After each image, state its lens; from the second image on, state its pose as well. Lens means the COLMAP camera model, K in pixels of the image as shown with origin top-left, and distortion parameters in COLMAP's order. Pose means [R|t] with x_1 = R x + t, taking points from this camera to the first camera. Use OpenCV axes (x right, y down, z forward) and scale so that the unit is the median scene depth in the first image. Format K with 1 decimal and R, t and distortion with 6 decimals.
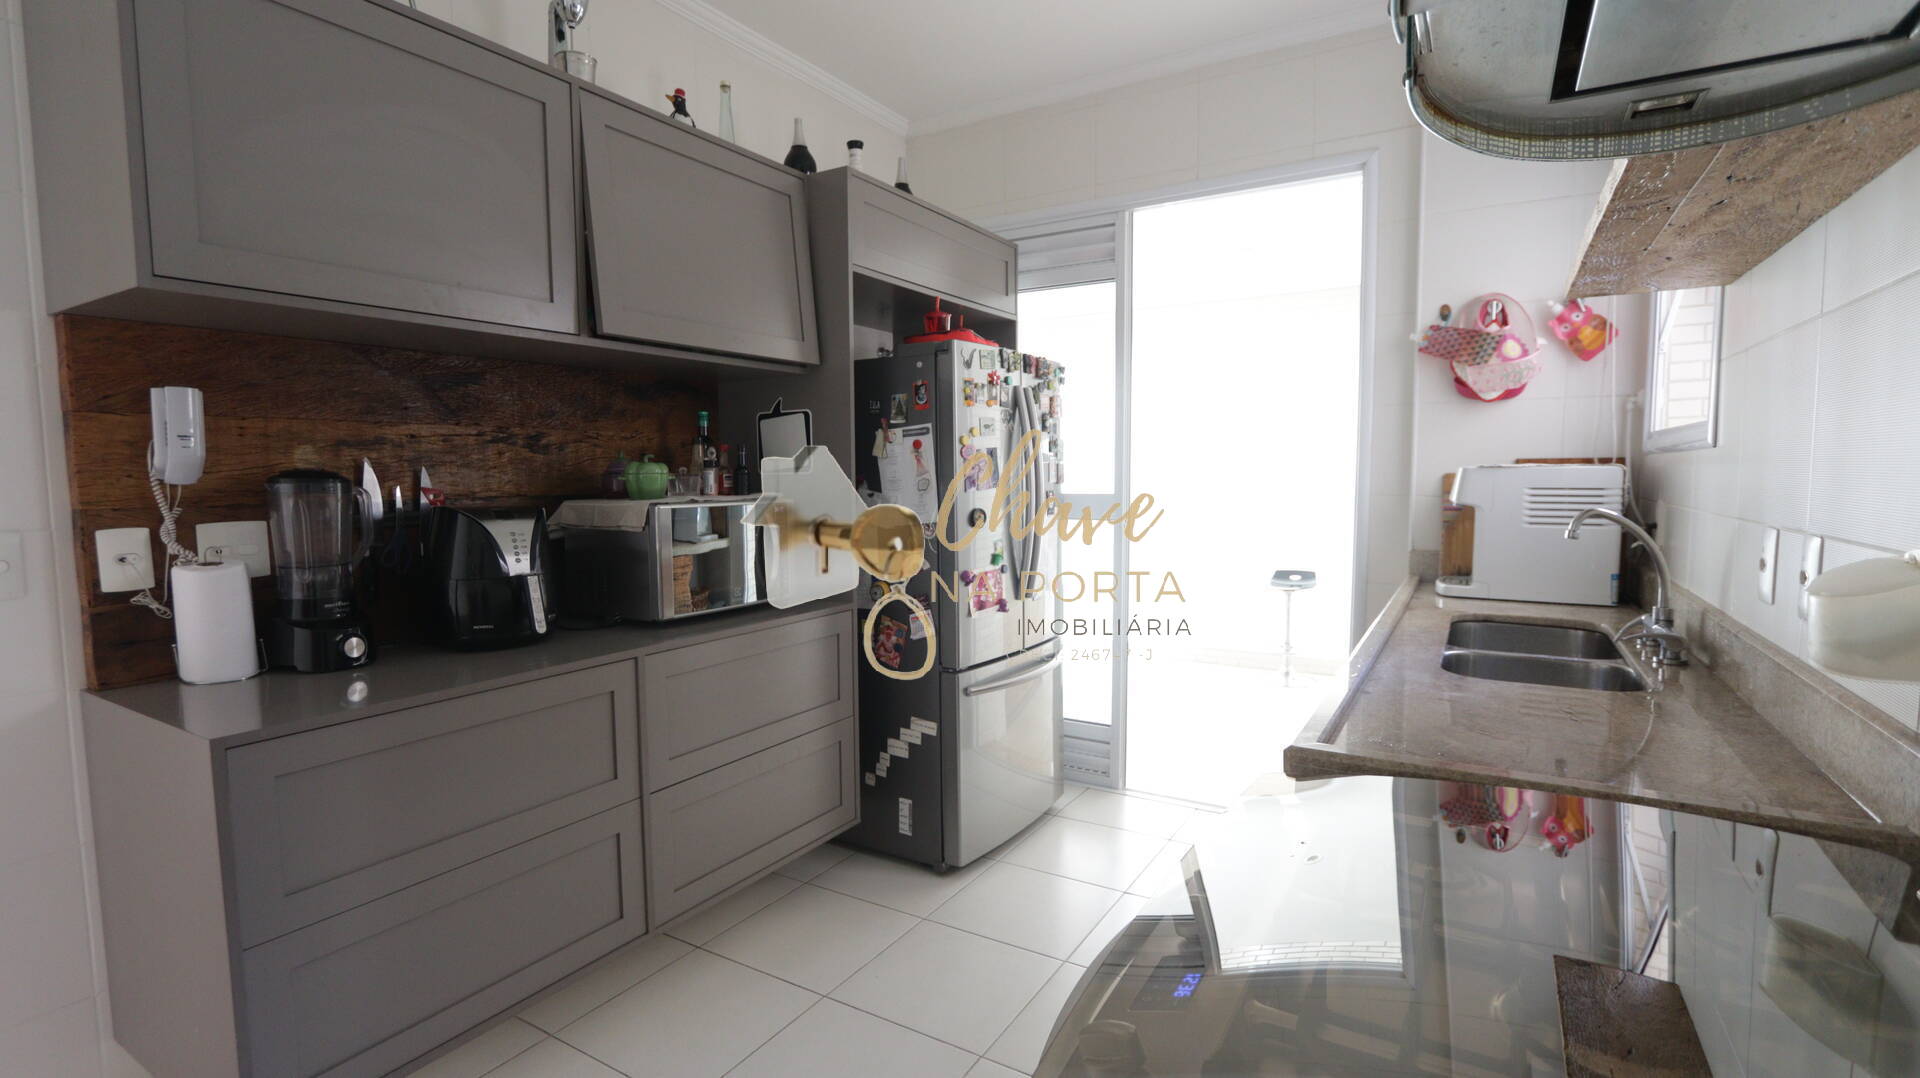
lens RADIAL K [[883.0, 0, 956.8], [0, 883.0, 537.8], [0, 0, 1]] dist [-0.015506, 0.000547]
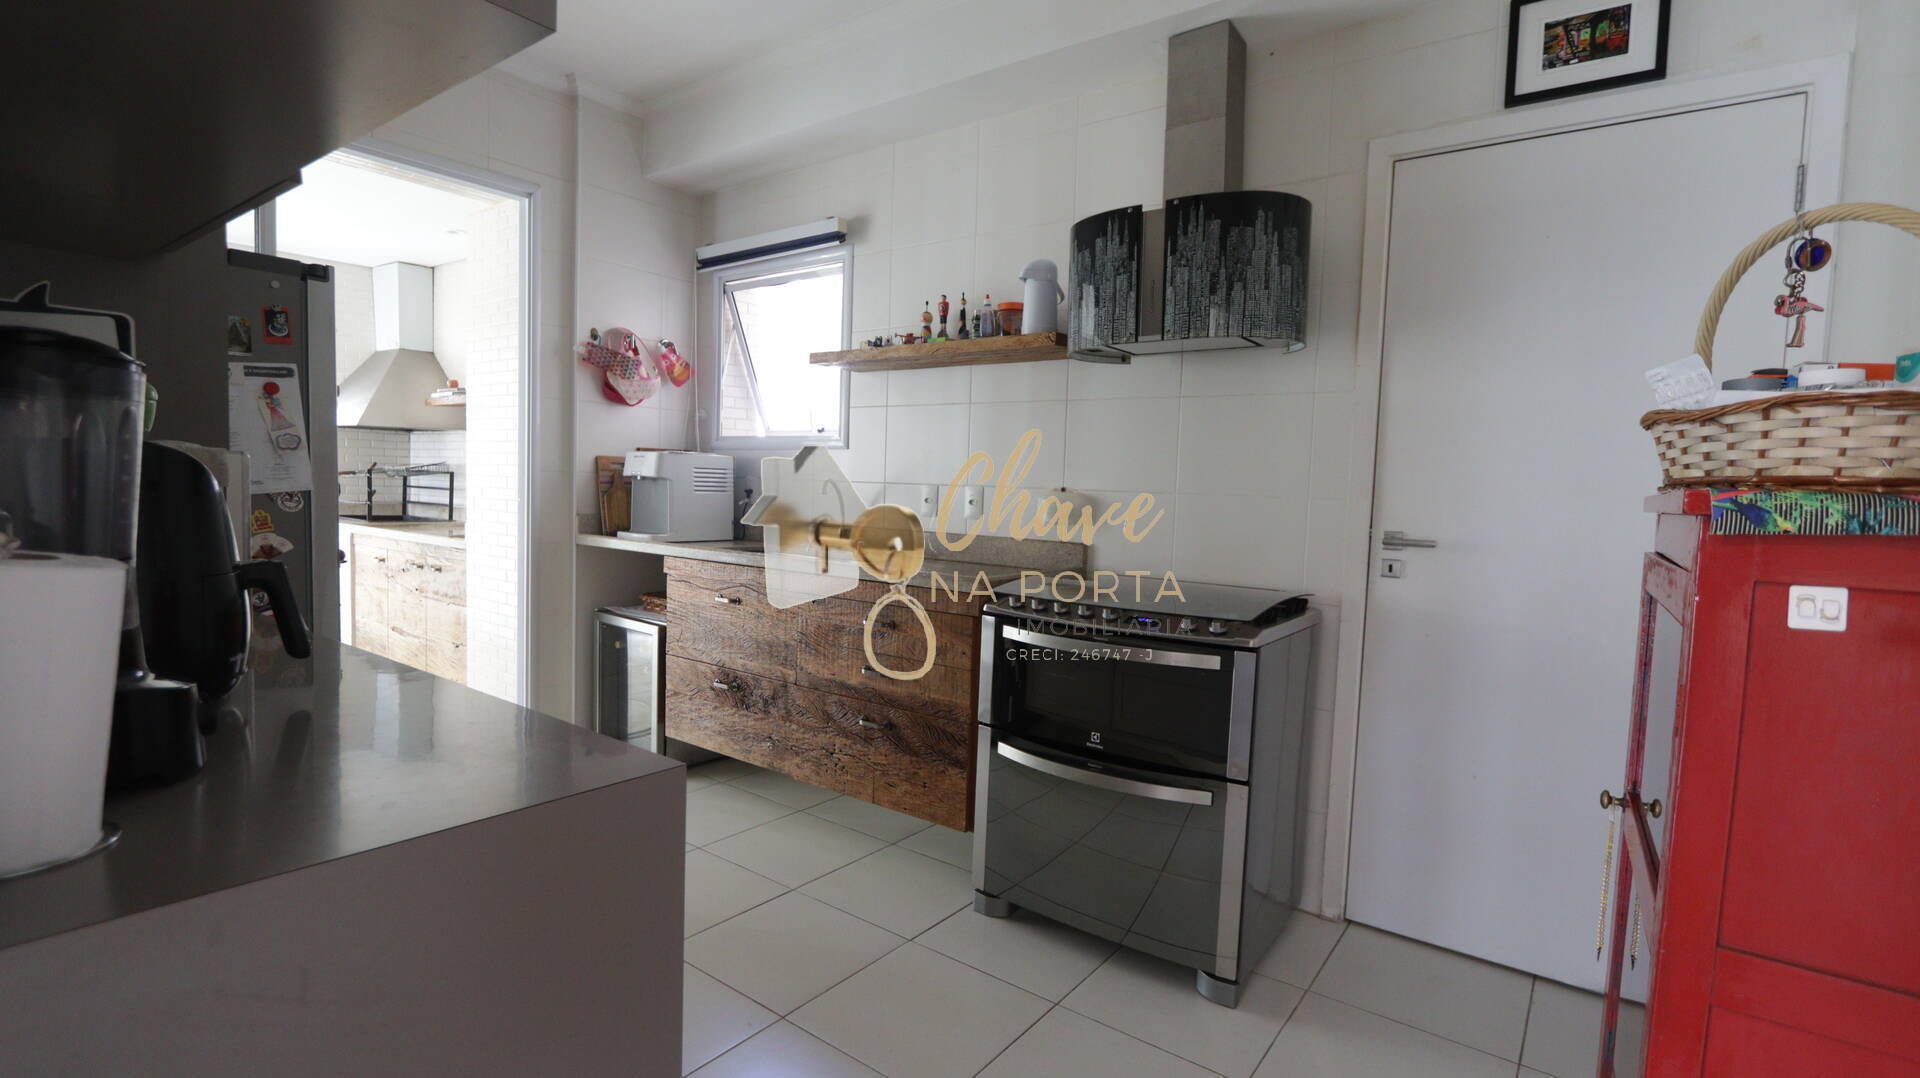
lens RADIAL K [[883.0, 0, 956.8], [0, 883.0, 537.8], [0, 0, 1]] dist [-0.015506, 0.000547]
pose [[0.100201, -0.048496, 0.993785, -0.737150], [0.042490, 0.998109, 0.044422, 0.014021], [-0.994060, 0.037775, 0.102072, 0.341779]]
